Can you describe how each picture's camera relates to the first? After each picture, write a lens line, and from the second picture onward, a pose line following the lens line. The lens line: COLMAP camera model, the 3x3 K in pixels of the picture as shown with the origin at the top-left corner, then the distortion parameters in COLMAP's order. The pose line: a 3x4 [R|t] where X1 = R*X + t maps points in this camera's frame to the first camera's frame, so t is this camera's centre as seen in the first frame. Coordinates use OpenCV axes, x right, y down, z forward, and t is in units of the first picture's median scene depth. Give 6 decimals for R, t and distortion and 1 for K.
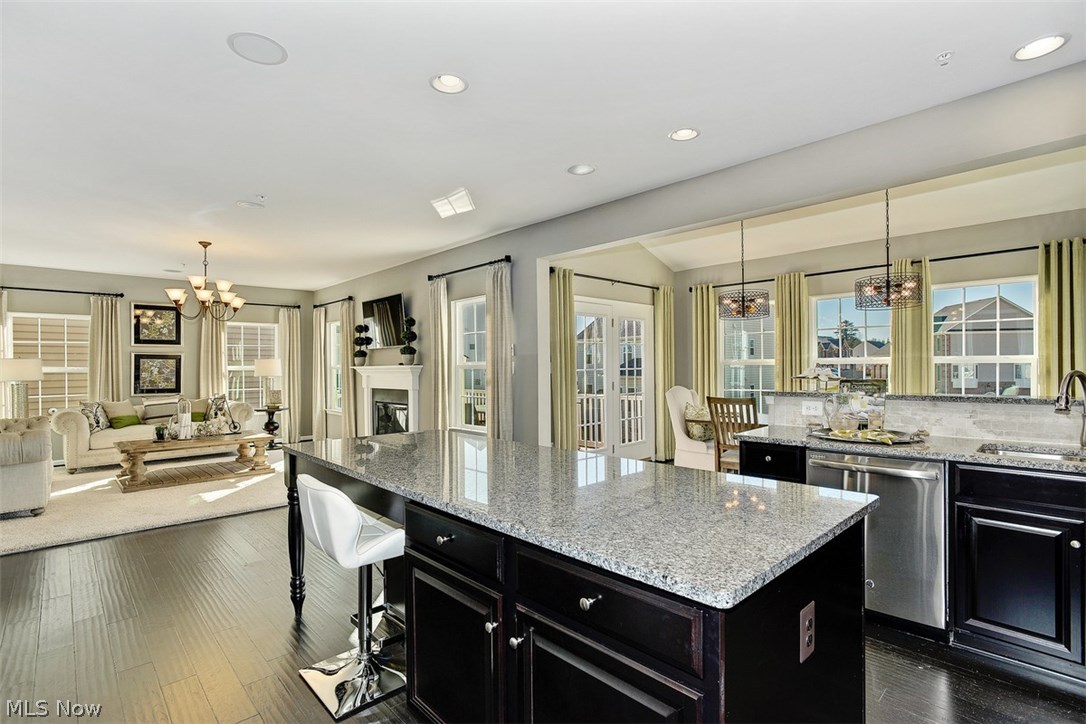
lens RADIAL K [[509.5, 0, 525.5], [0, 509.5, 364.3], [0, 0, 1]] dist [0.000054, 0.000101]
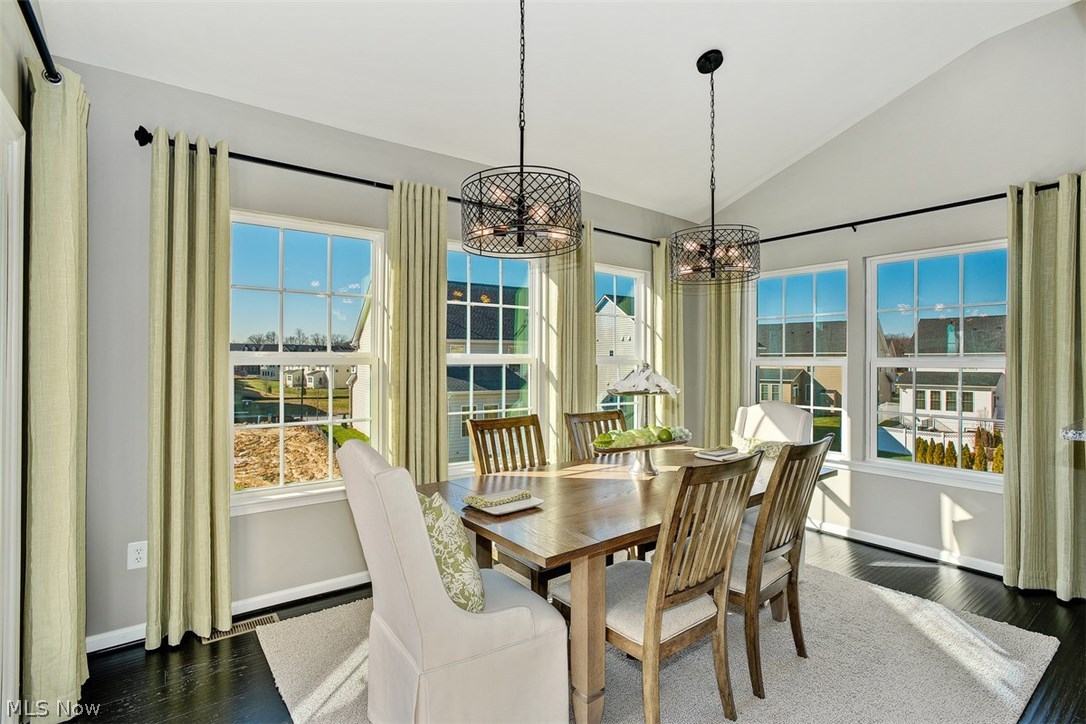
lens RADIAL K [[532.8, 0, 538.8], [0, 532.8, 362.9], [0, 0, 1]] dist [0.000253, 0.000295]
pose [[0.091367, -0.000209, 0.995817, 0.010625], [-0.008024, 0.999967, 0.000946, -0.003448], [-0.995785, -0.008077, 0.091362, 1.046097]]
